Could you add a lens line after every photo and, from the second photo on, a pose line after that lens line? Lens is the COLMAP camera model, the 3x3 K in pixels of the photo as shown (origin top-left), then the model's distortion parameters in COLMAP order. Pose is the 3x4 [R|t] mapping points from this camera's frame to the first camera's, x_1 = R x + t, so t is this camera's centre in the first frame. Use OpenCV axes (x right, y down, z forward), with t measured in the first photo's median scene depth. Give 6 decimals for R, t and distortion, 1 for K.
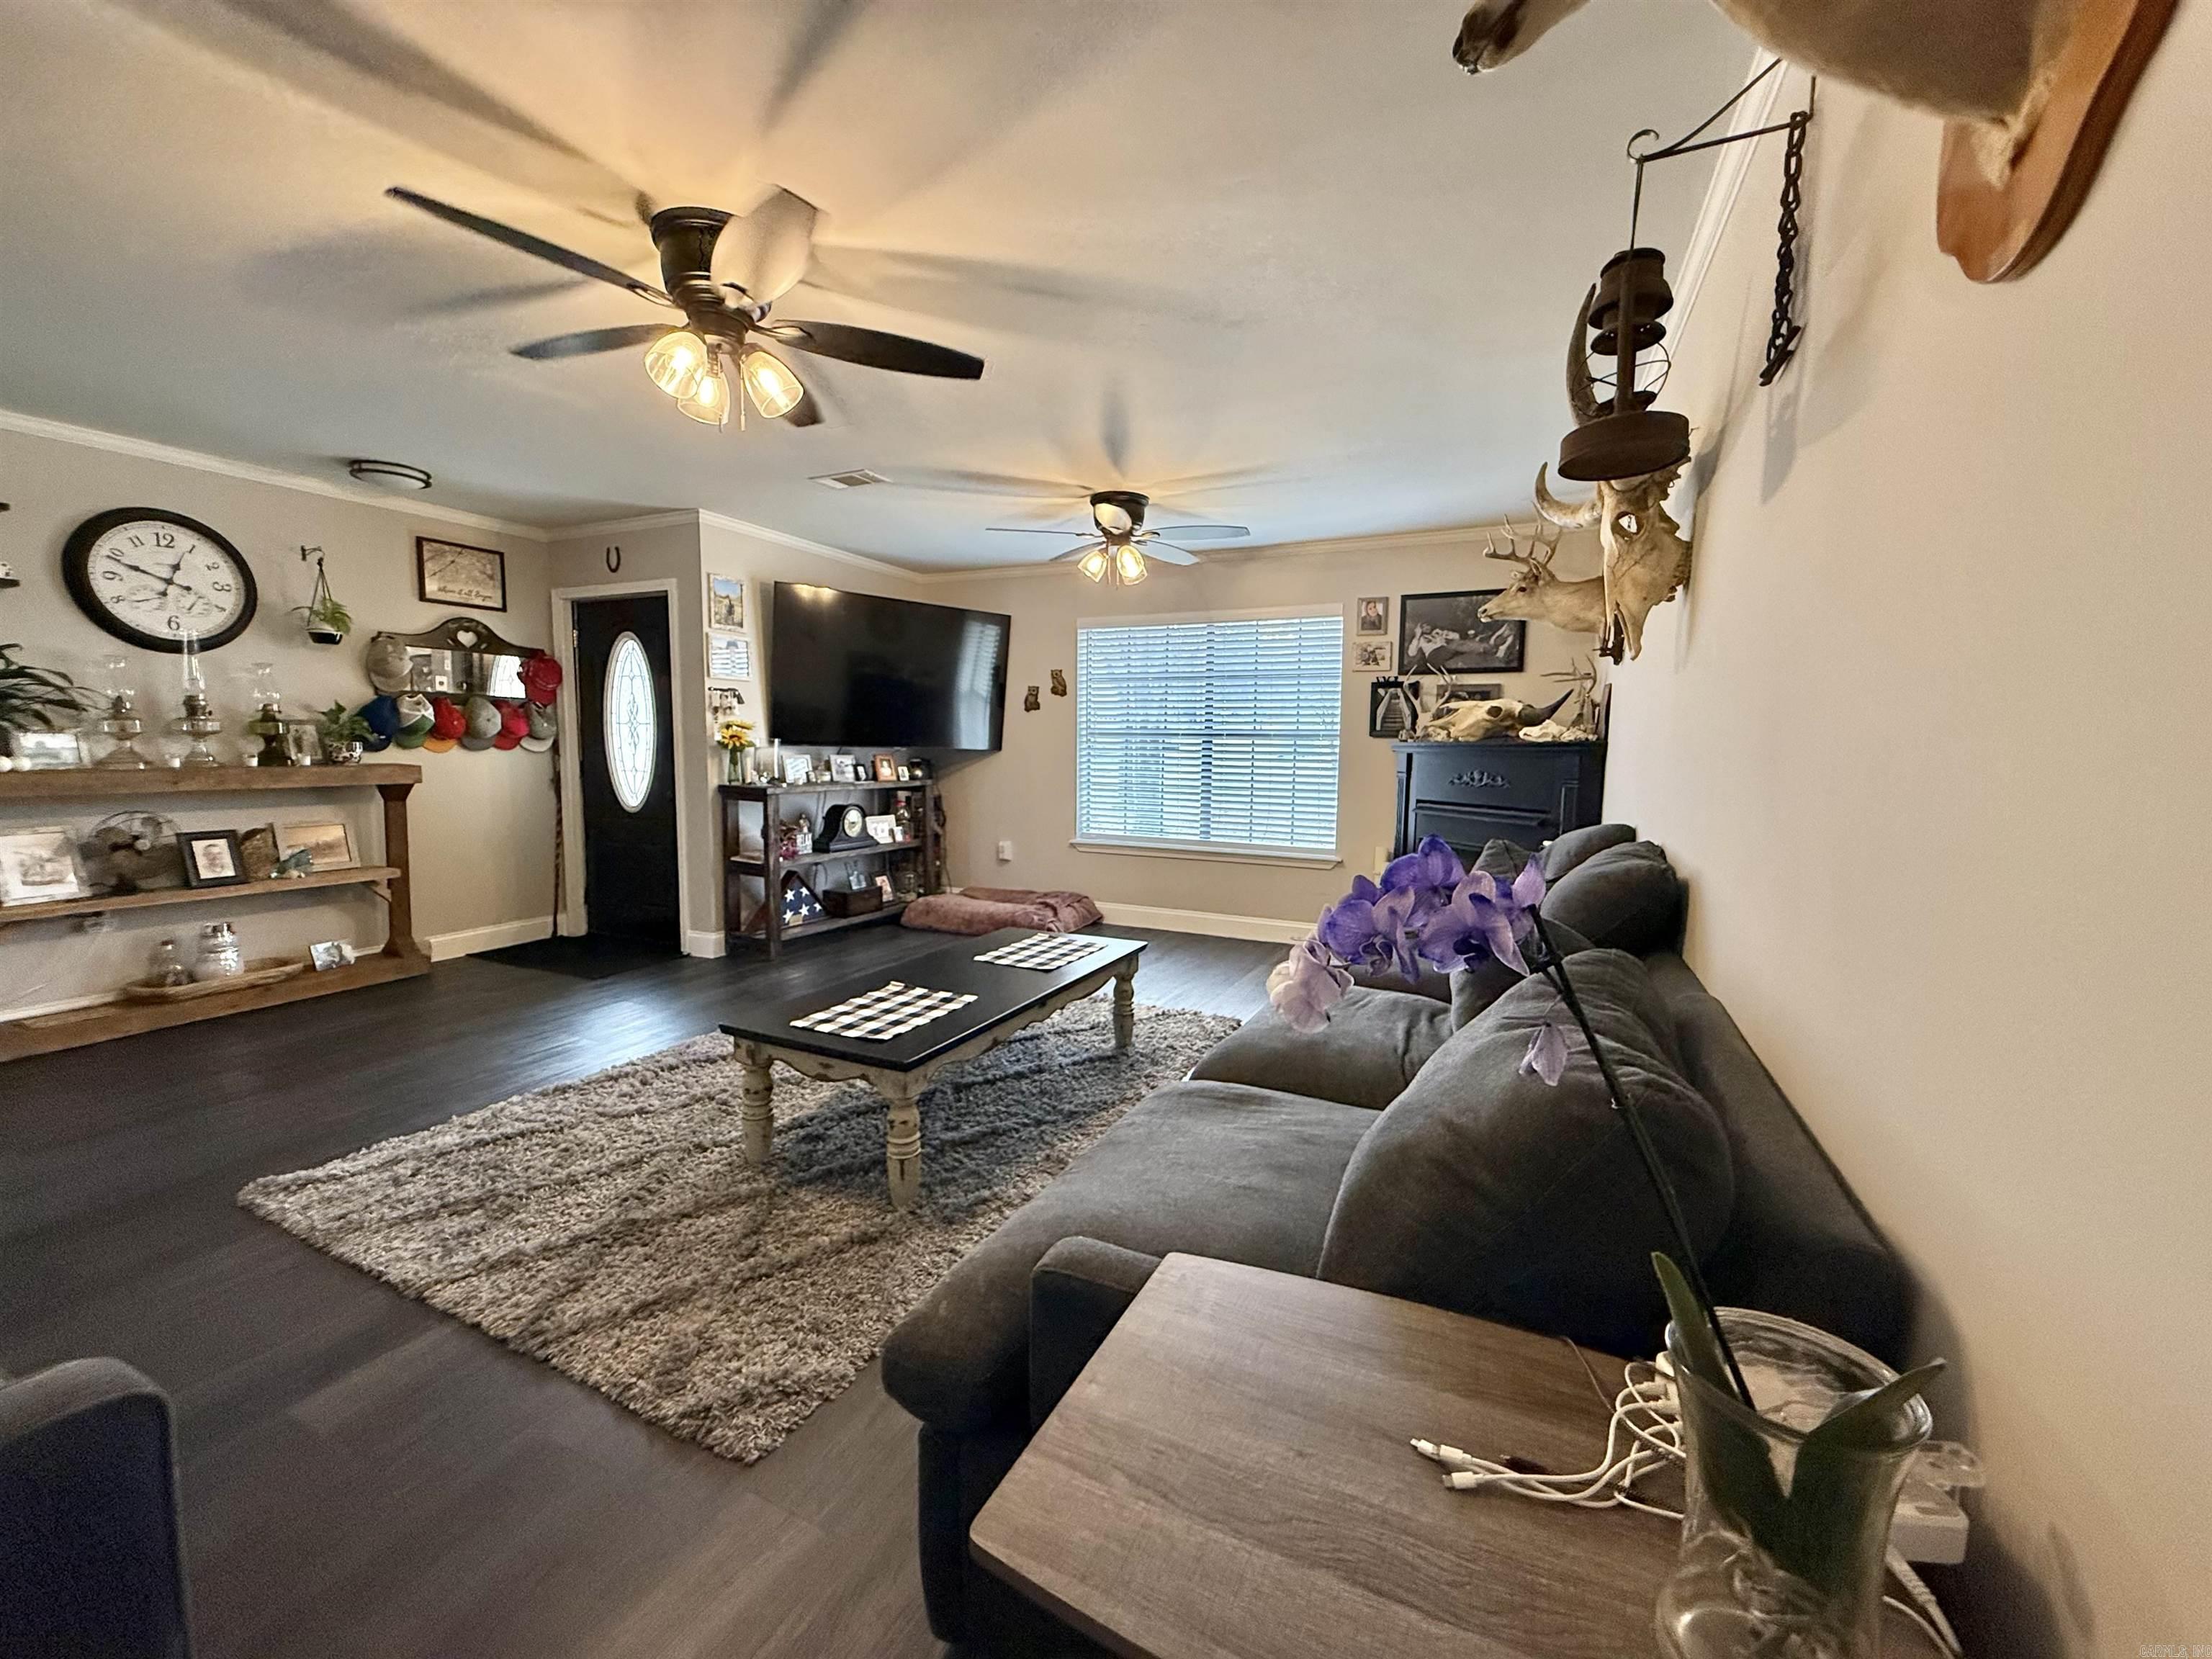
lens RADIAL K [[874.7, 0, 1091.1], [0, 874.7, 833.7], [0, 0, 1]] dist [-0.000390, 0.000142]
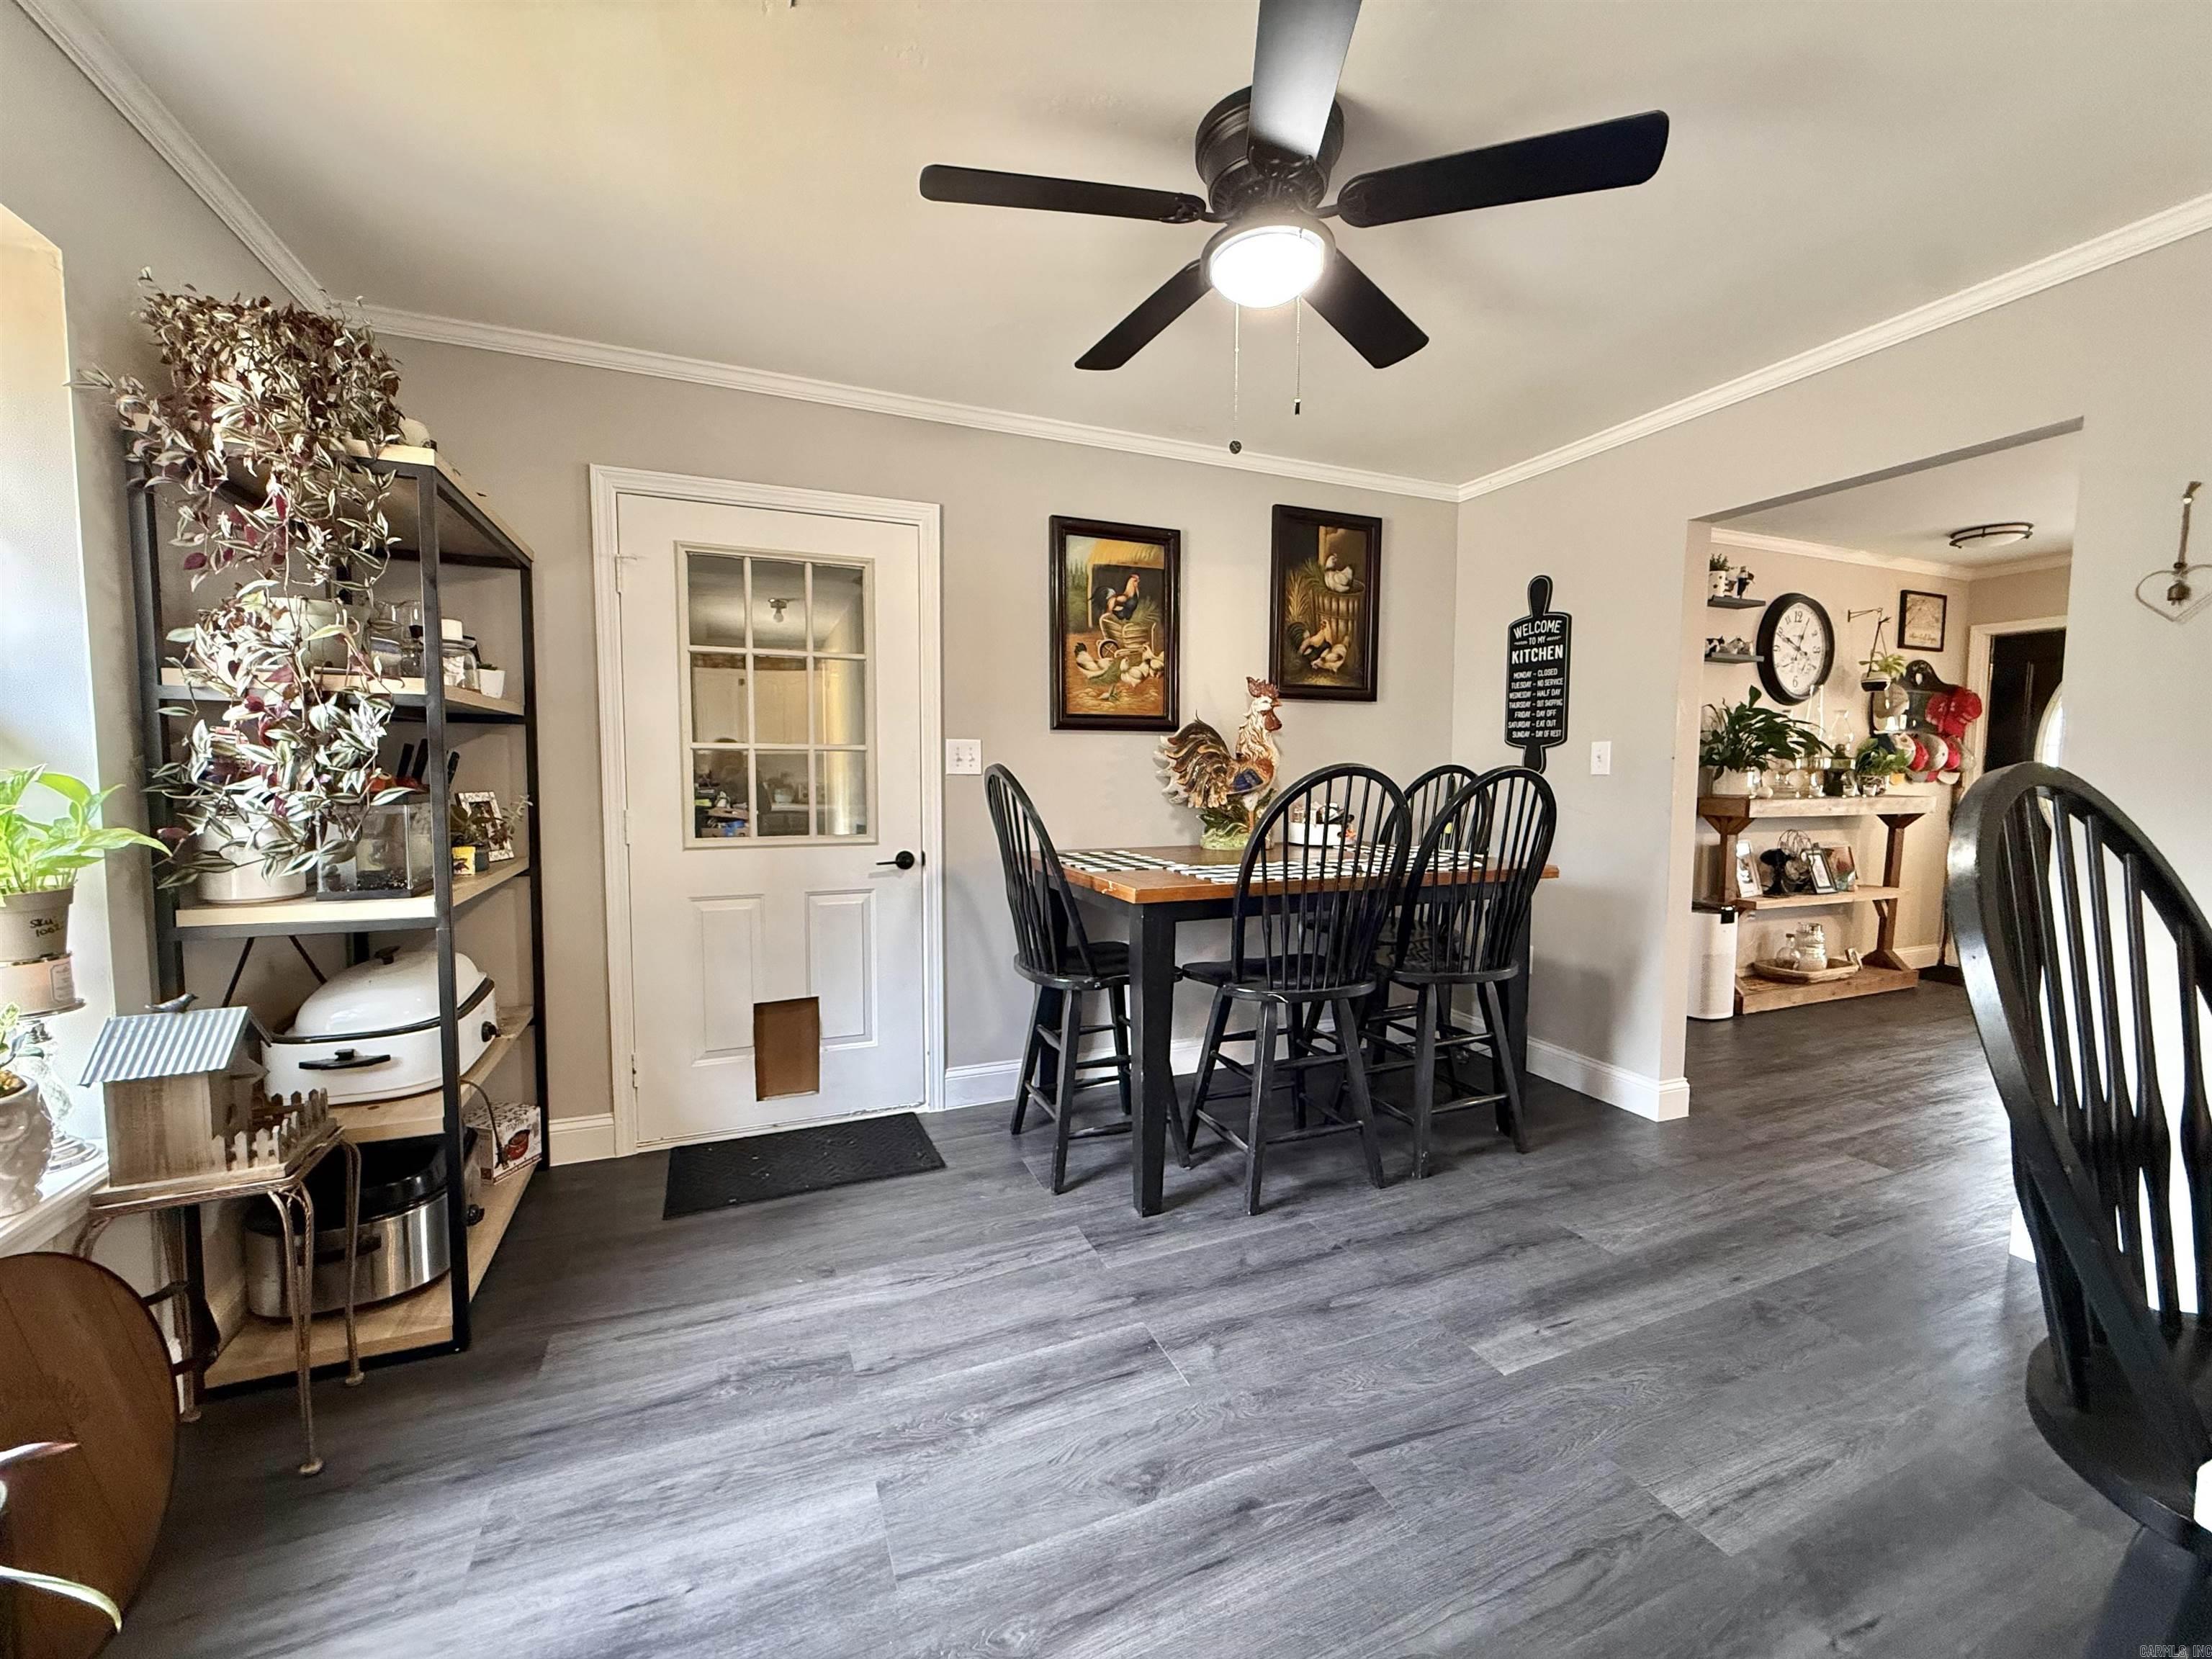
lens RADIAL K [[886.7, 0, 1098.0], [0, 886.7, 828.5], [0, 0, 1]] dist [-0.001890, 0.000317]
pose [[0.745084, 0.036327, -0.665981, -0.710328], [-0.064925, 0.997724, -0.018214, 0.045191], [0.663803, 0.056810, 0.745746, -0.461292]]
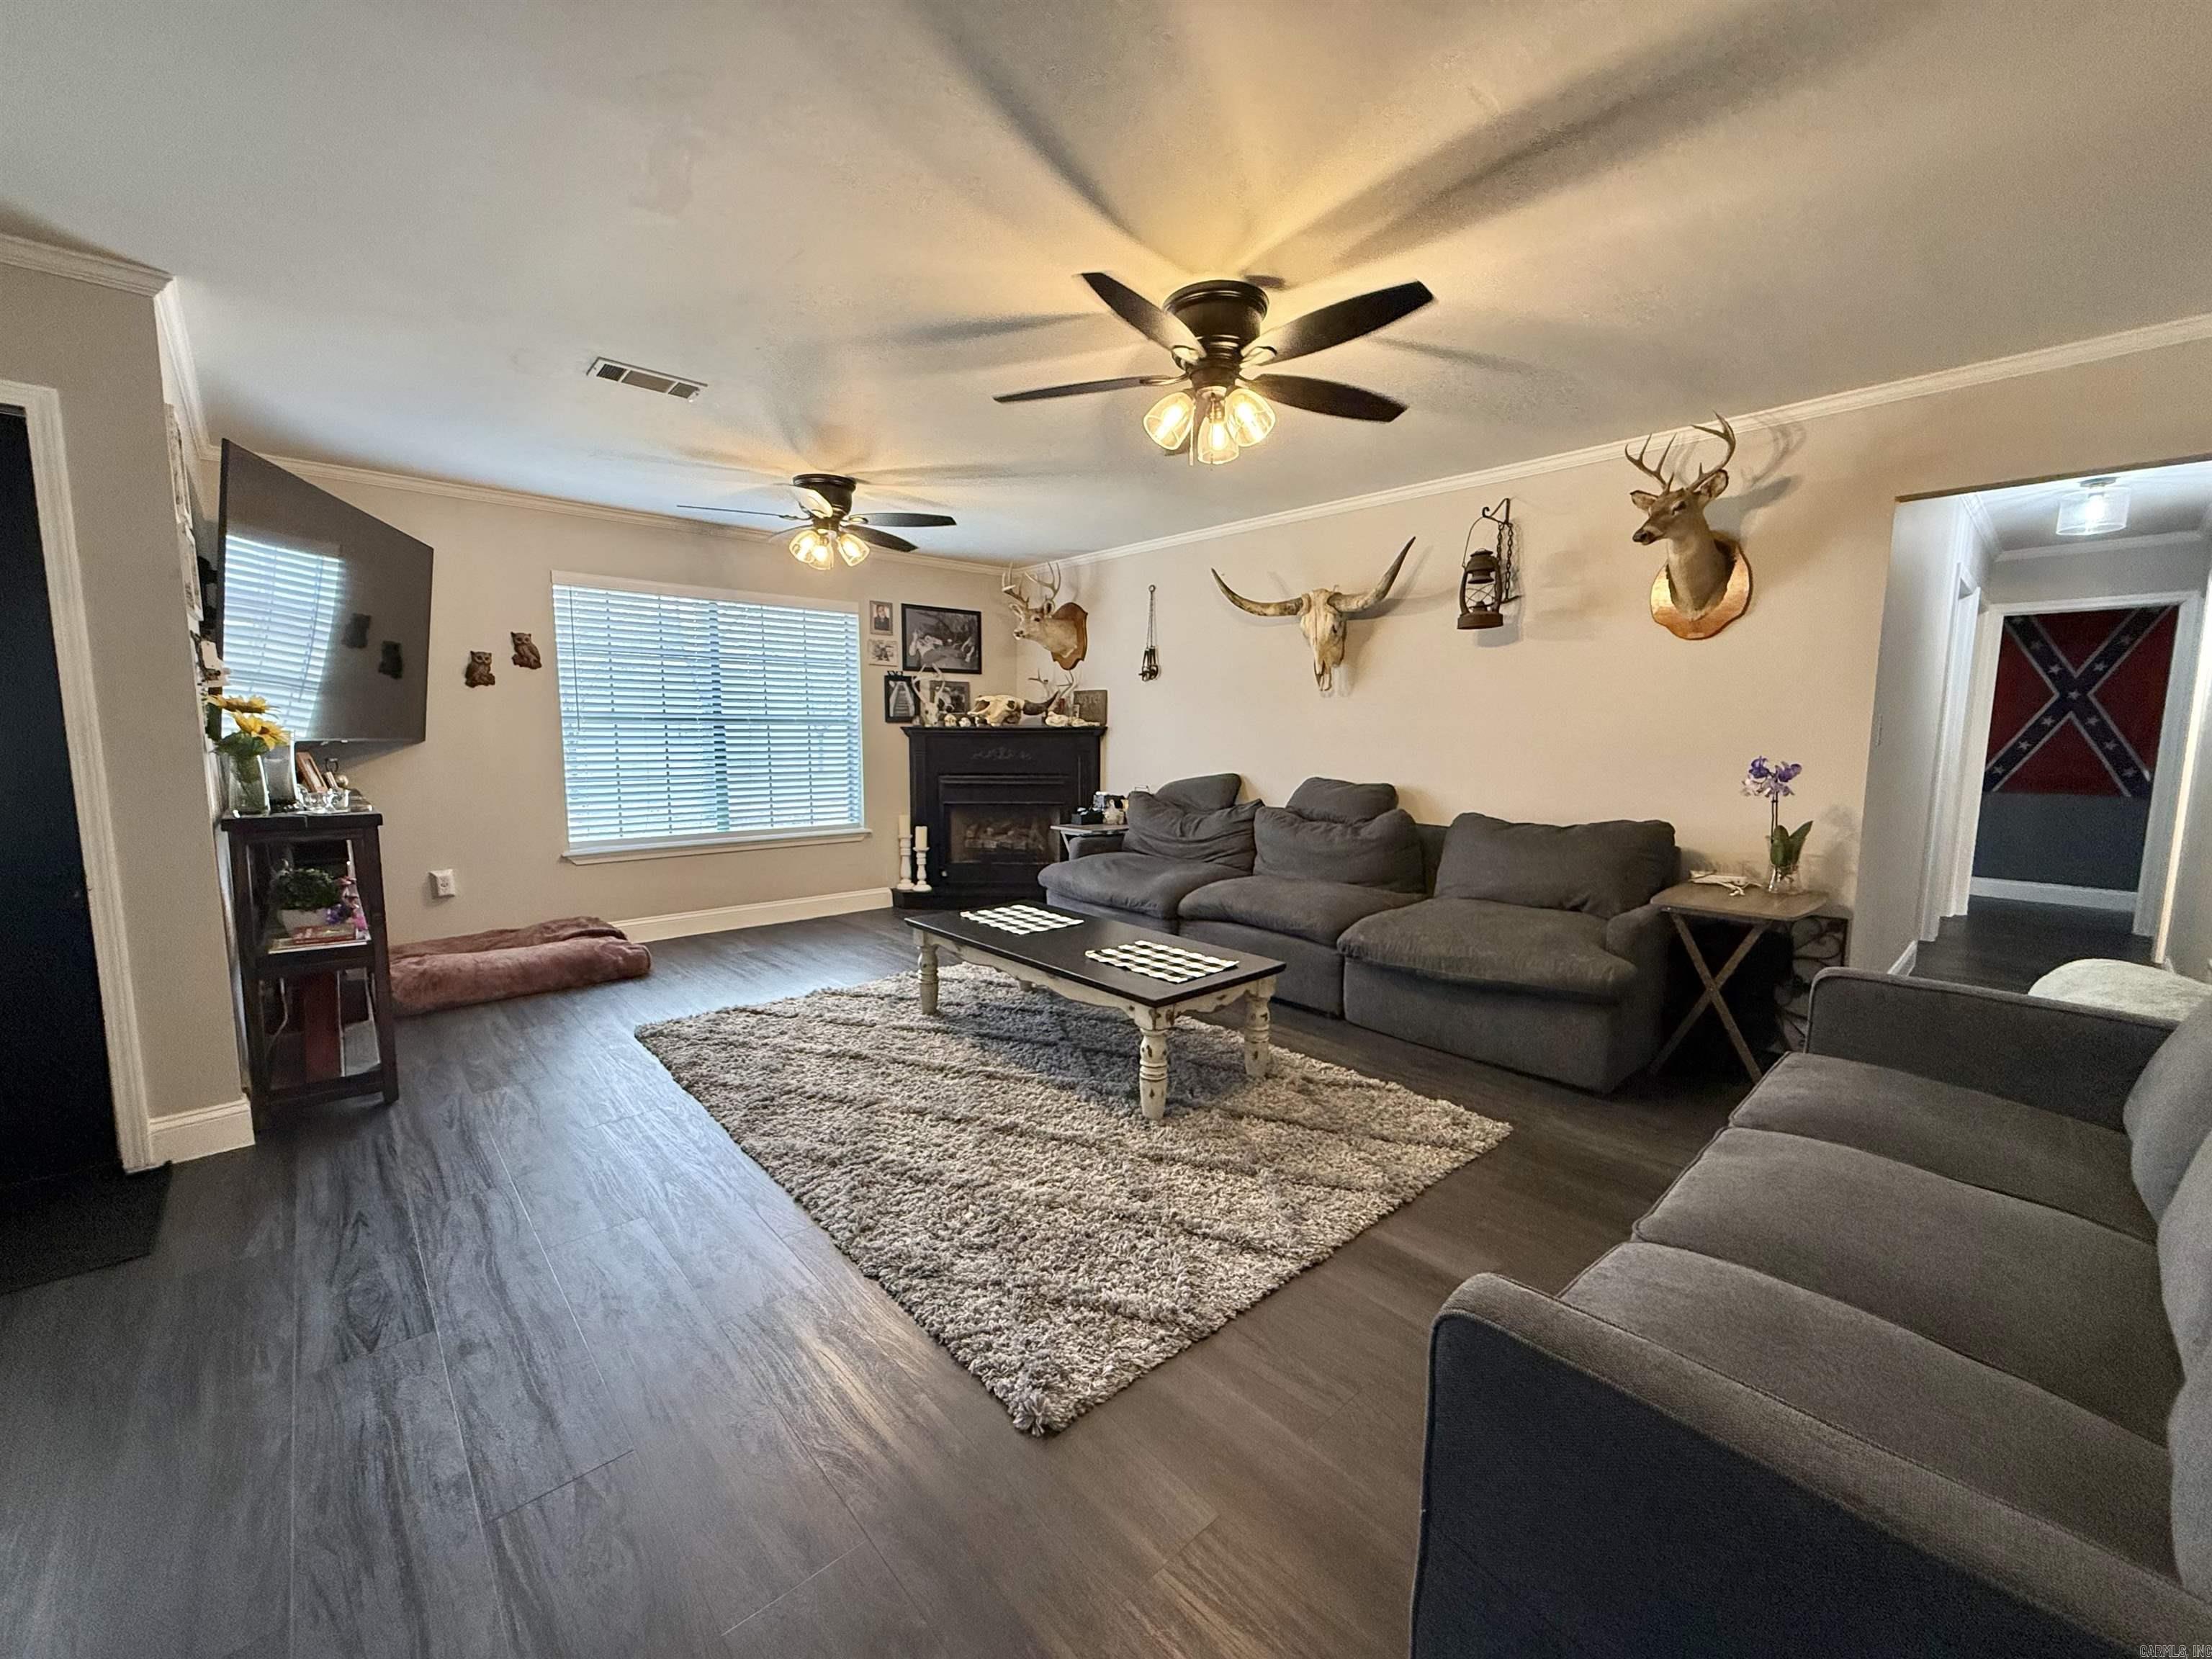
lens RADIAL K [[886.7, 0, 1098.0], [0, 886.7, 828.5], [0, 0, 1]] dist [-0.001890, 0.000317]
pose [[0.375479, -0.112293, 0.920003, -0.692169], [0.093897, 0.992135, 0.082775, -0.043122], [-0.922062, 0.055306, 0.383070, 0.306758]]
